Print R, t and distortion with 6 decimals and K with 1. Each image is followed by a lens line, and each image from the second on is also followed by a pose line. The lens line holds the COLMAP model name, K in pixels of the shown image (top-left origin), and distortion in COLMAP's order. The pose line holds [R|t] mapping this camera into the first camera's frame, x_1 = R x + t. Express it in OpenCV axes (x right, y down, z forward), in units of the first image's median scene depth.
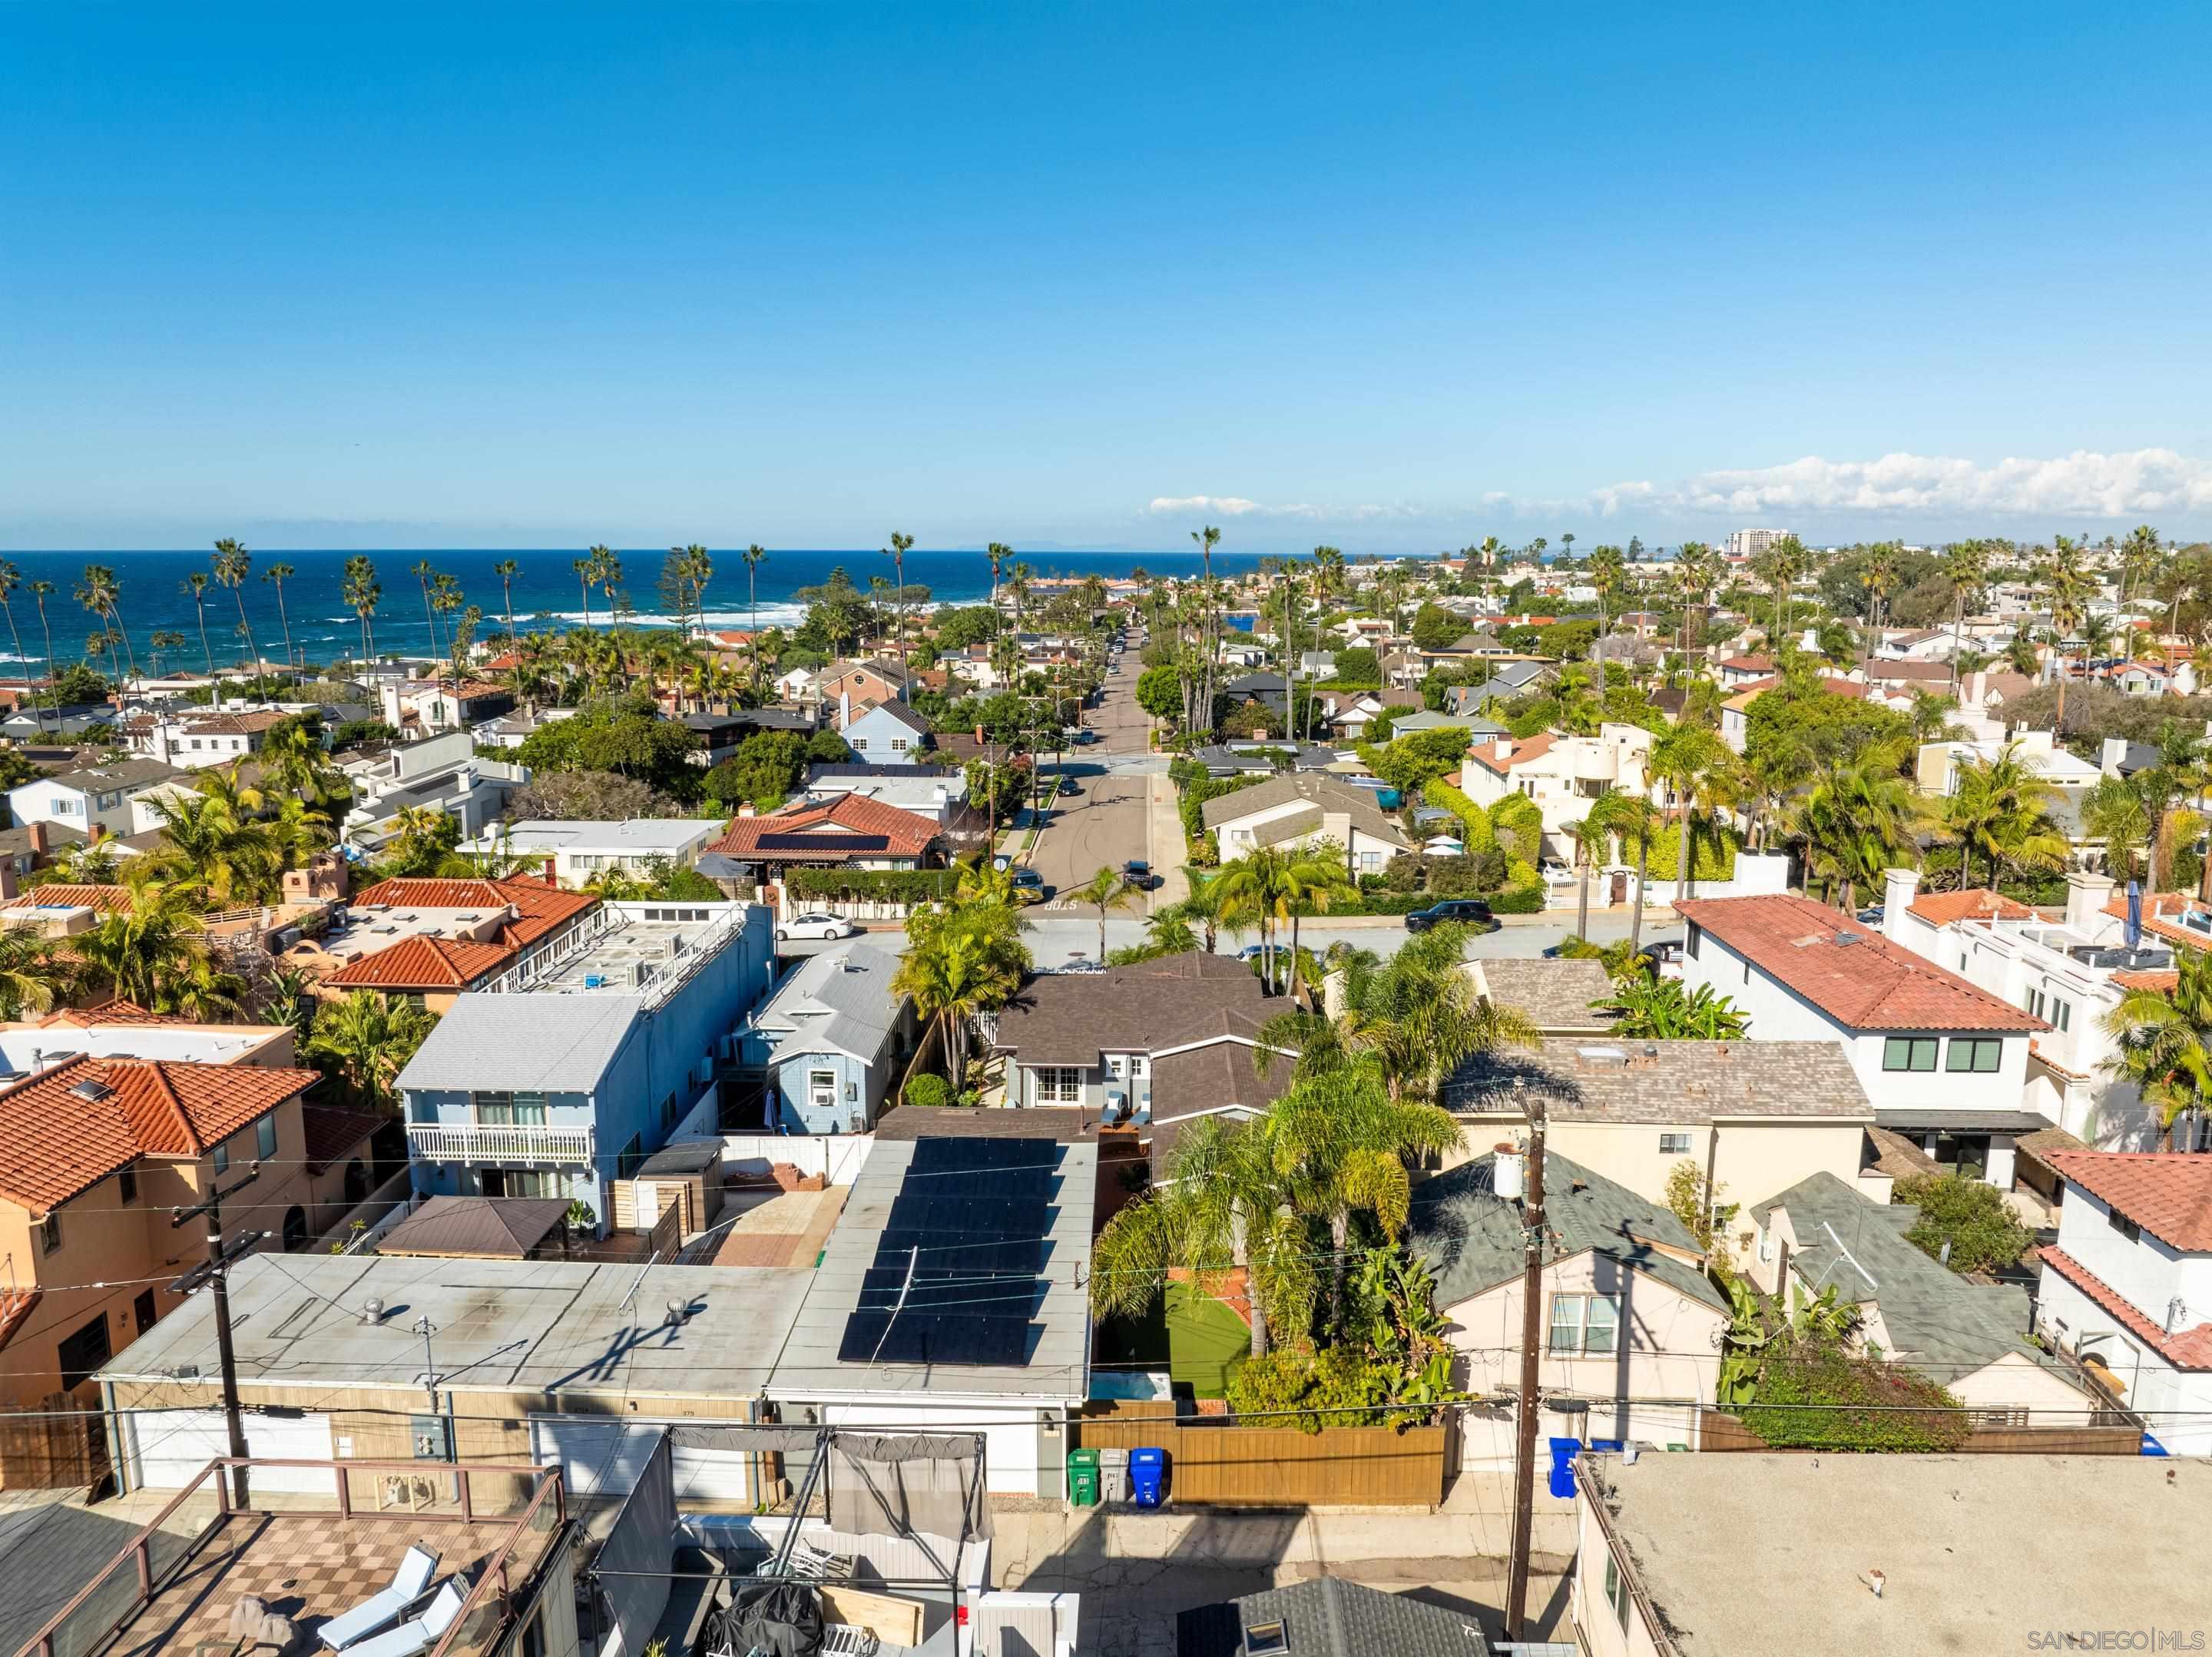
lens RADIAL K [[1565.1, 0, 1106.0], [0, 1565.1, 828.5], [0, 0, 1]] dist [-0.026812, -0.003817]
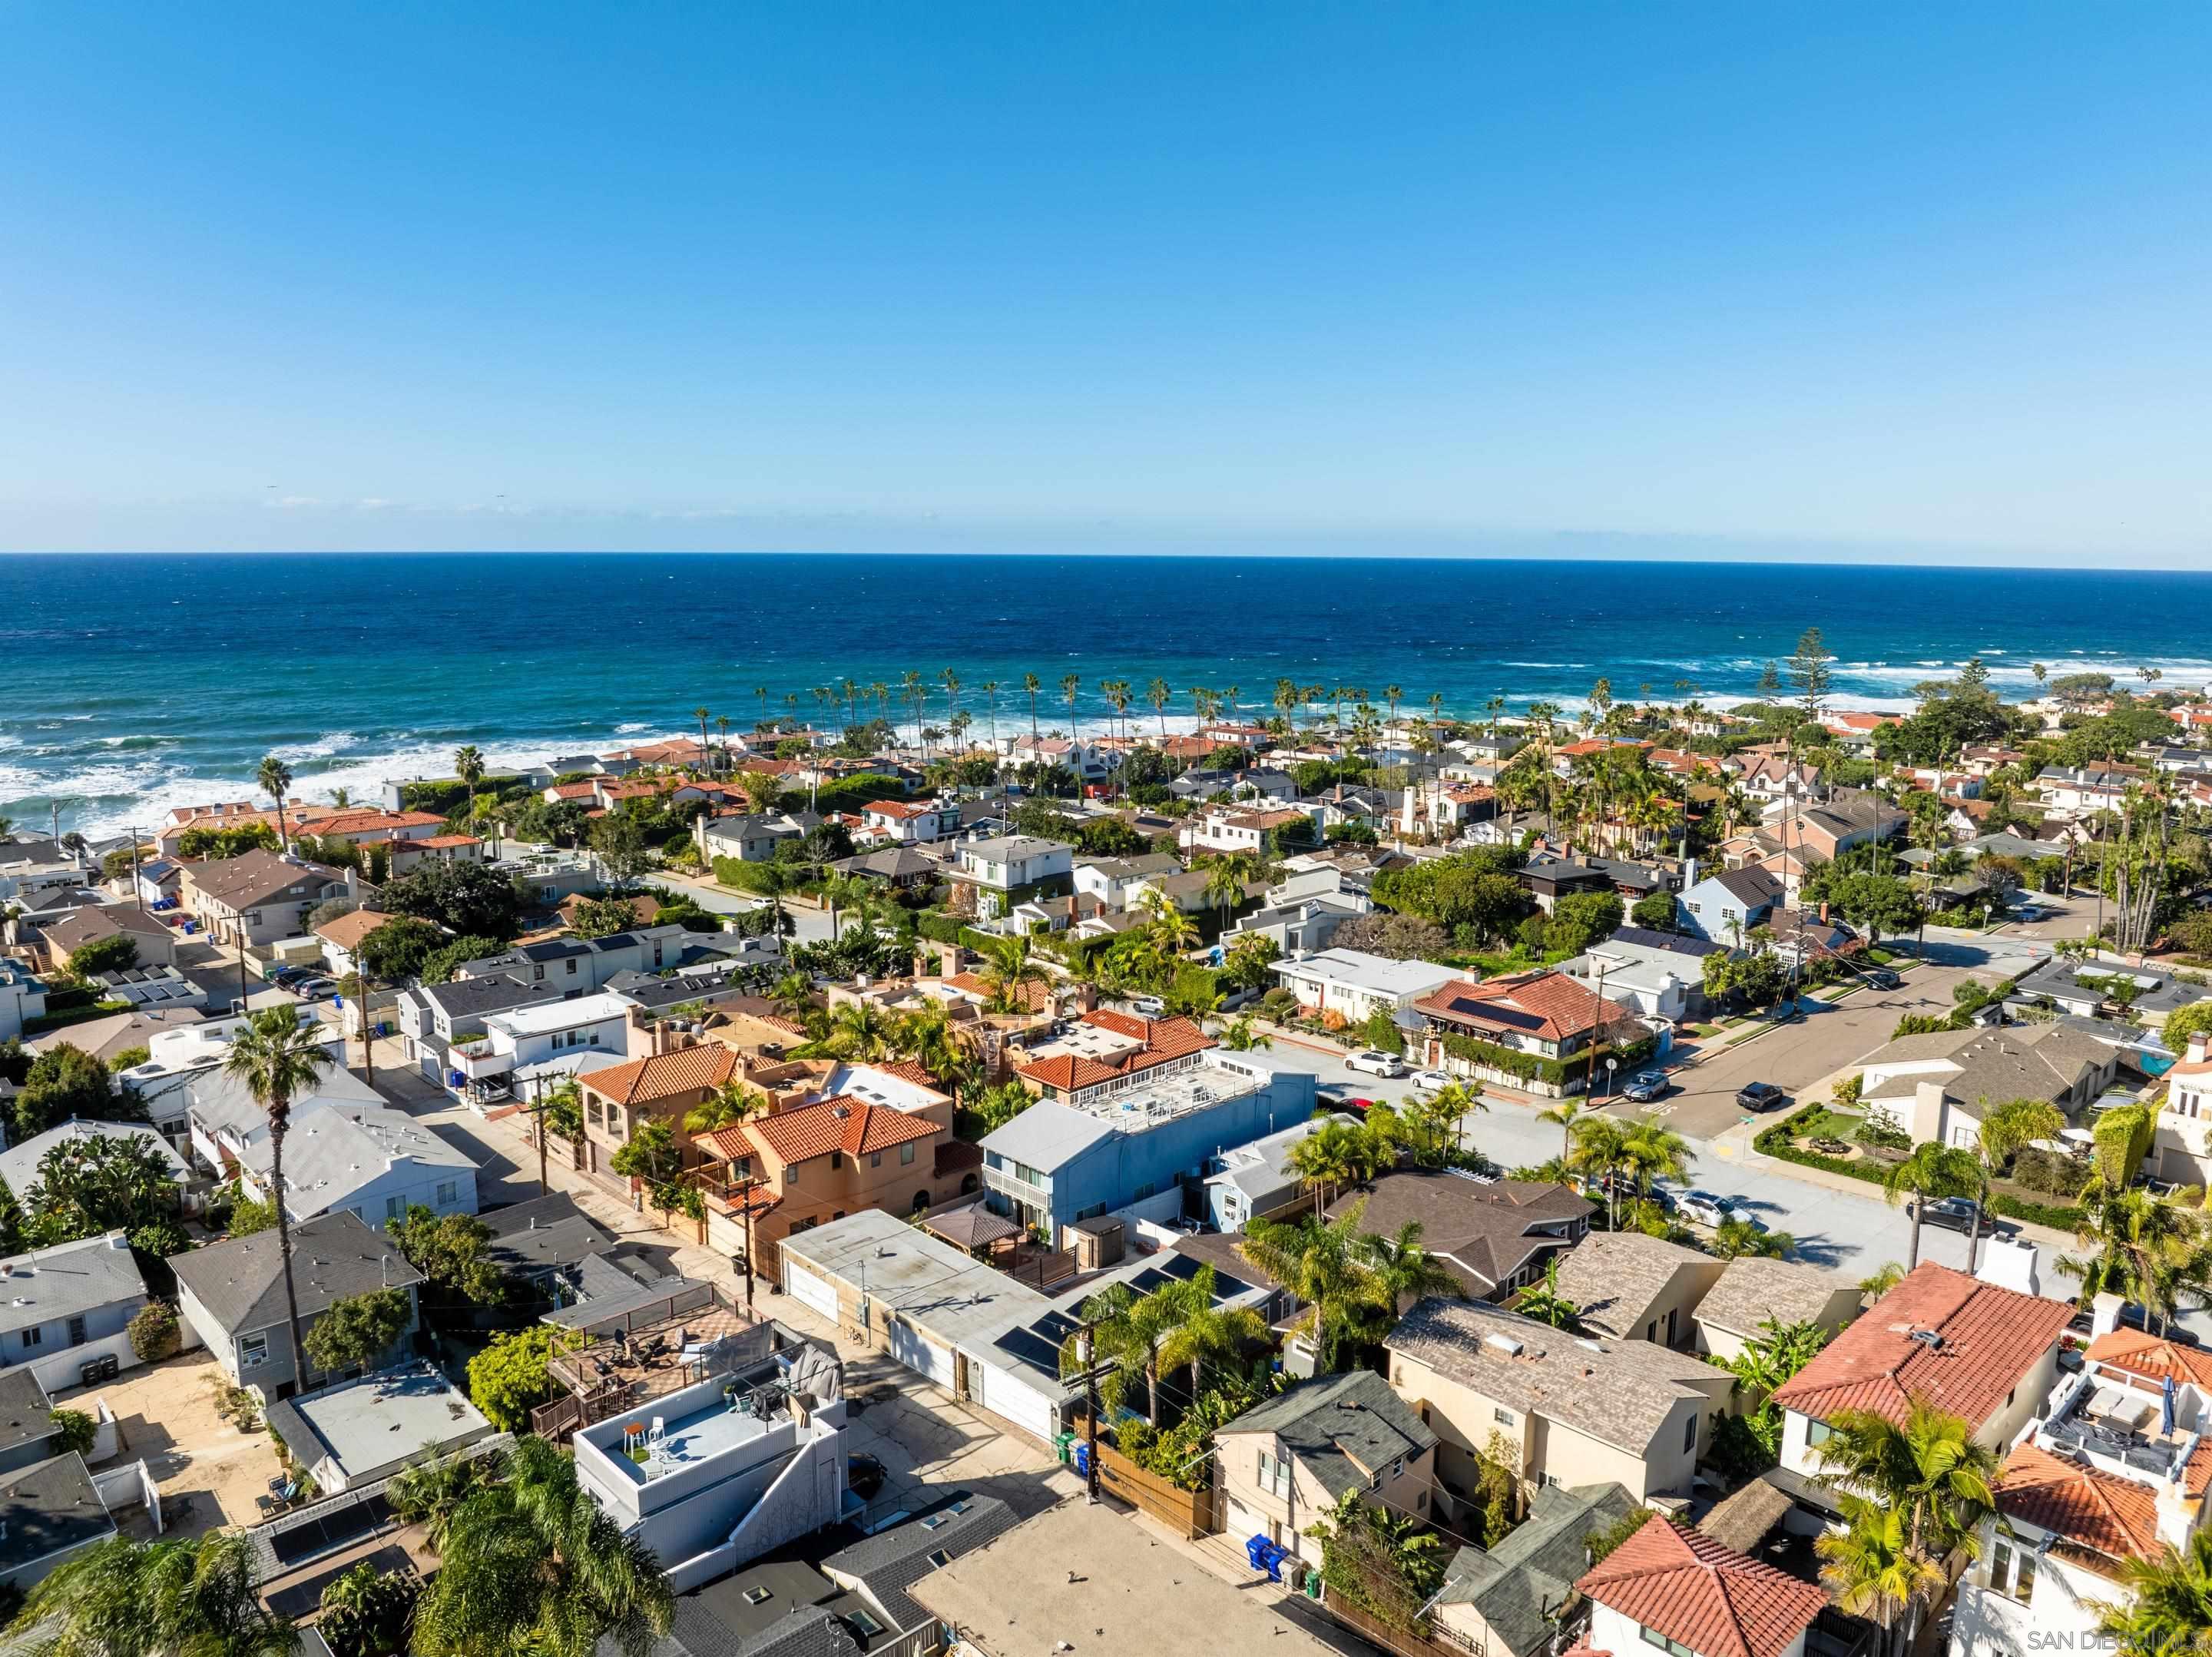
lens RADIAL K [[1563.6, 0, 1106.0], [0, 1563.6, 828.5], [0, 0, 1]] dist [-0.036391, -0.003021]
pose [[0.712496, 0.123321, -0.690754, 0.889144], [-0.128324, 0.990733, 0.044514, -0.308193], [0.689842, 0.056924, 0.721719, -0.284117]]
